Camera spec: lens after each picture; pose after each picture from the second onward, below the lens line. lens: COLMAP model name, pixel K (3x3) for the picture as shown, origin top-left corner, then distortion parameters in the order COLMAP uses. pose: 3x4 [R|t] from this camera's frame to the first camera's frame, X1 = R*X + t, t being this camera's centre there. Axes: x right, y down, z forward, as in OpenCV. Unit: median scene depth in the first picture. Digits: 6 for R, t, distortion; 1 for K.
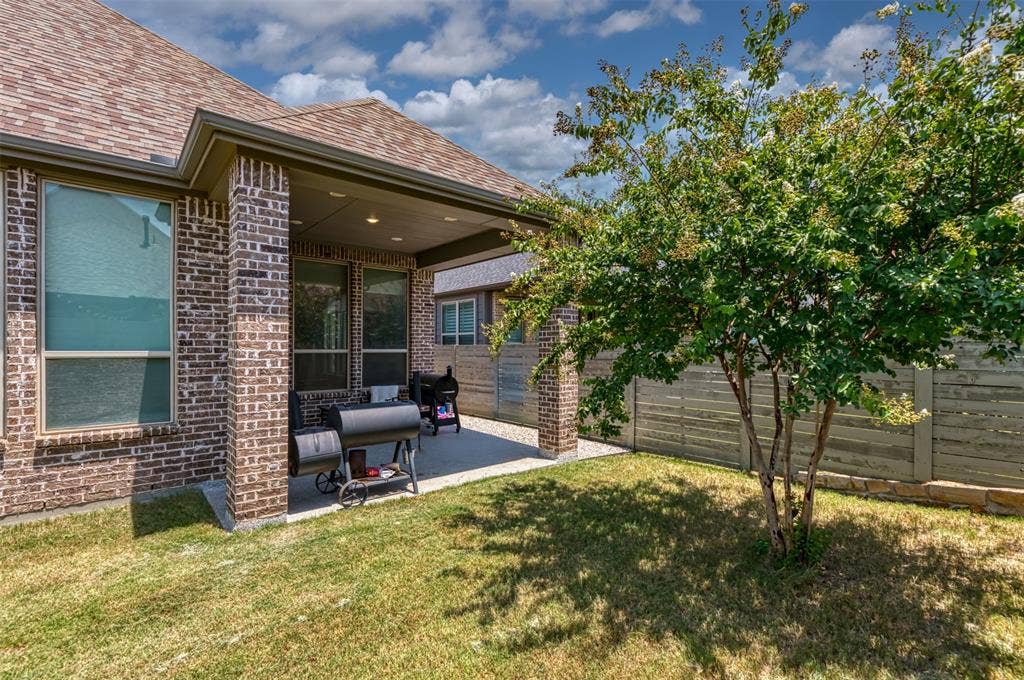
lens RADIAL K [[466.5, 0, 512.8], [0, 466.5, 344.4], [0, 0, 1]] dist [0.000040, -0.000007]
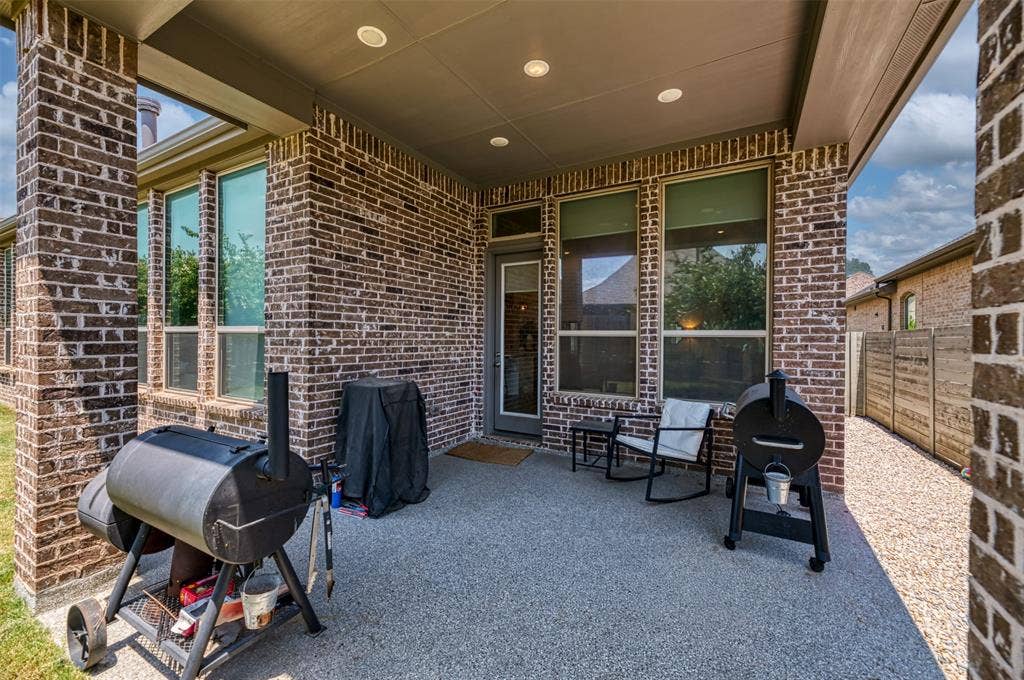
lens RADIAL K [[415.9, 0, 510.1], [0, 415.9, 337.6], [0, 0, 1]] dist [-0.002809, 0.000057]
pose [[0.329198, 0.001737, -0.944259, 0.154776], [-0.002244, 0.999997, 0.001058, 0.032728], [0.944258, 0.001770, 0.329200, 1.124992]]
